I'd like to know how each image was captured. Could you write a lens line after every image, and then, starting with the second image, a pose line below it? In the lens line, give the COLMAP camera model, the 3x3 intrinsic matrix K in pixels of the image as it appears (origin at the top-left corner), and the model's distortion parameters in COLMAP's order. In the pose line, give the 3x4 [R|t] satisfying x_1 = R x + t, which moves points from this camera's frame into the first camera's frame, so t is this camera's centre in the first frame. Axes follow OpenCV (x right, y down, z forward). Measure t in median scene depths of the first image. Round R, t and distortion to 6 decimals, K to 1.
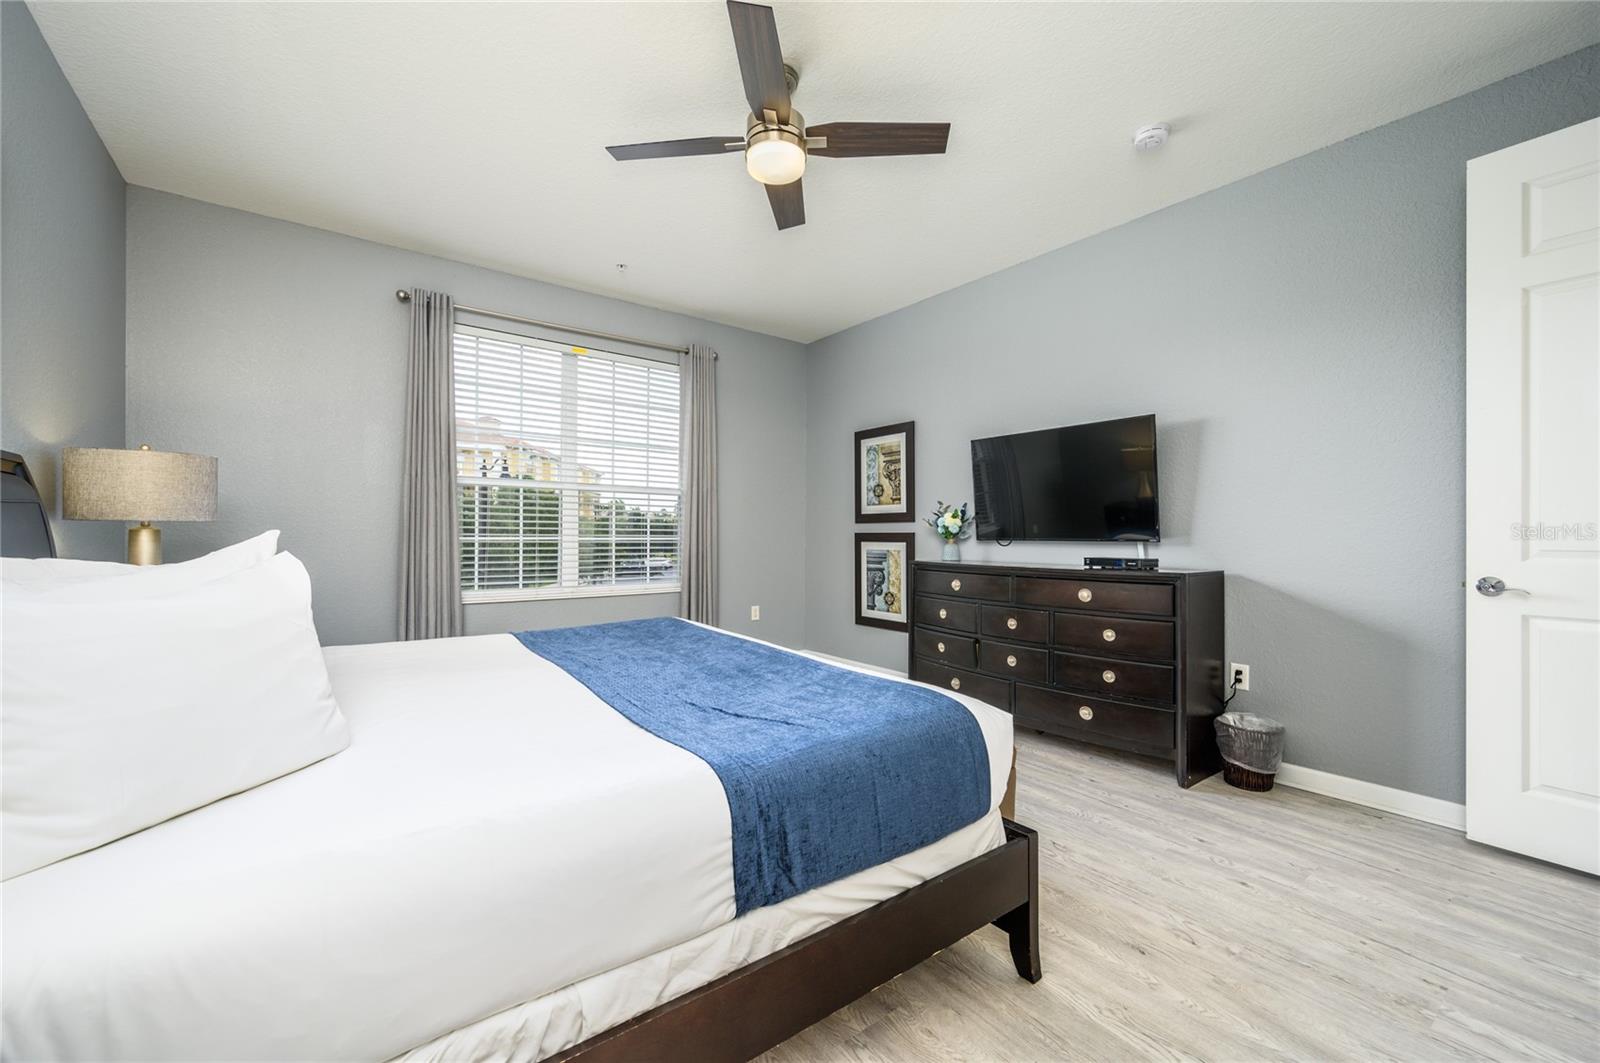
lens RADIAL K [[641.7, 0, 803.3], [0, 641.7, 526.0], [0, 0, 1]] dist [0.009927, 0.000174]
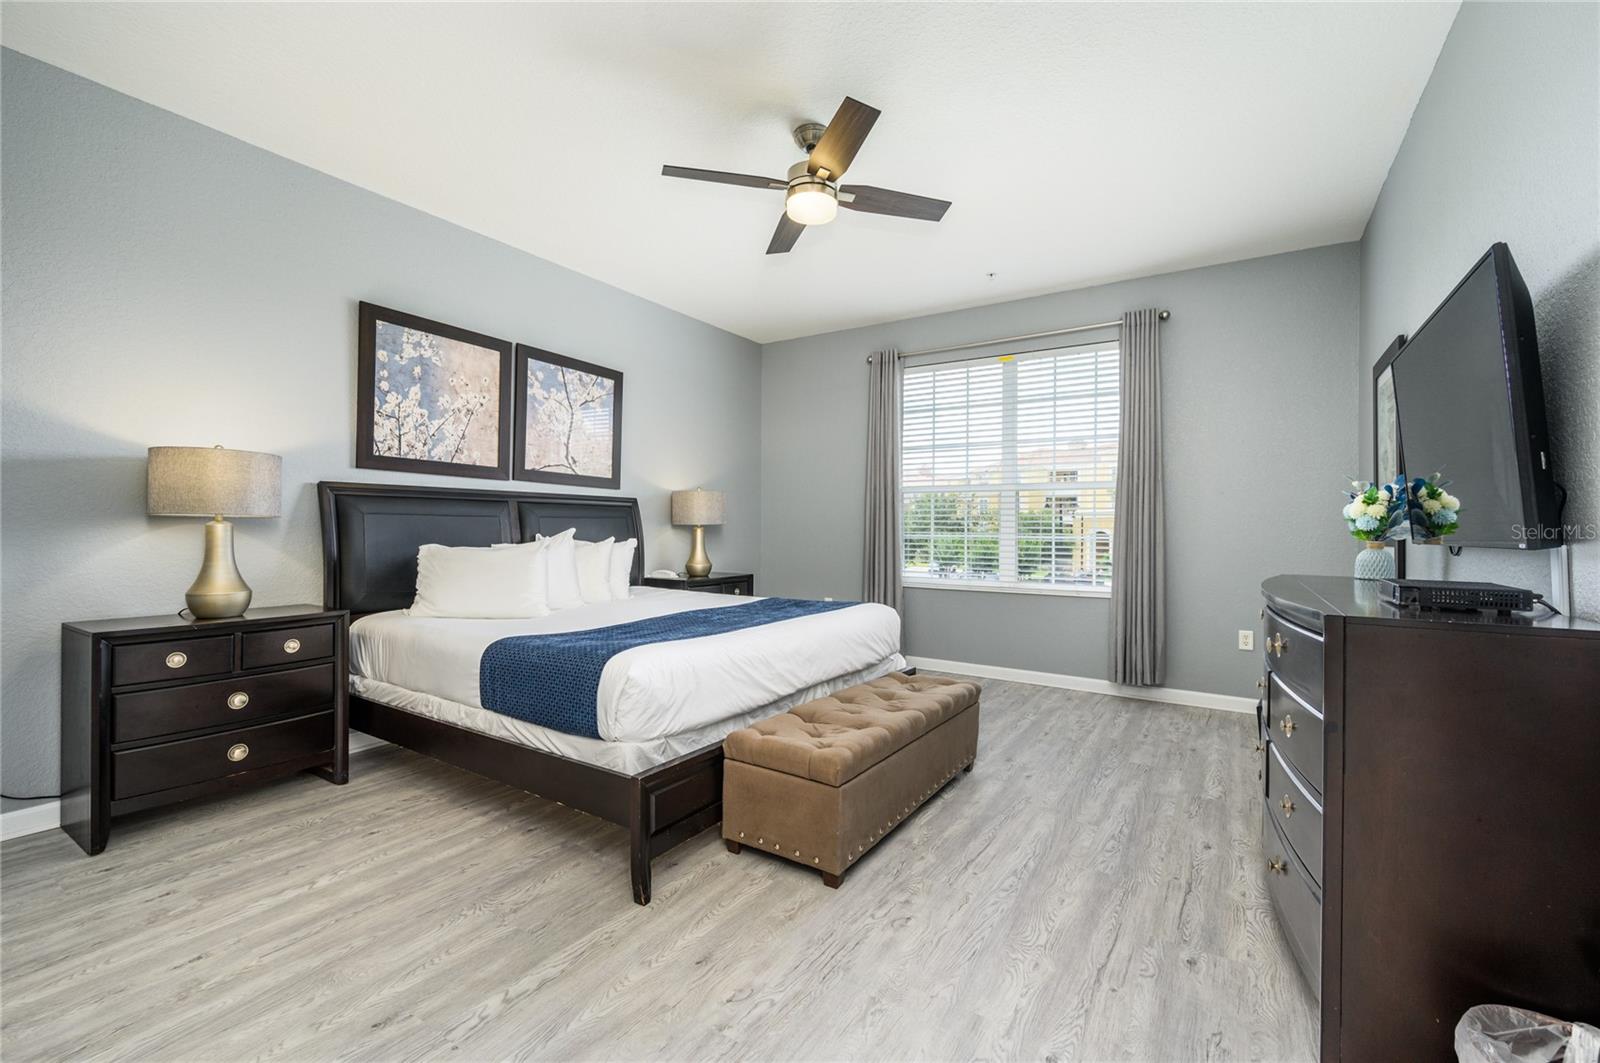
lens RADIAL K [[670.7, 0, 801.6], [0, 670.7, 533.6], [0, 0, 1]] dist [-0.001995, 0.000007]
pose [[0.336715, 0.001529, -0.941605, 0.653854], [0.005605, 0.999978, 0.003629, 0.009879], [0.941590, -0.006499, 0.336699, 0.352949]]
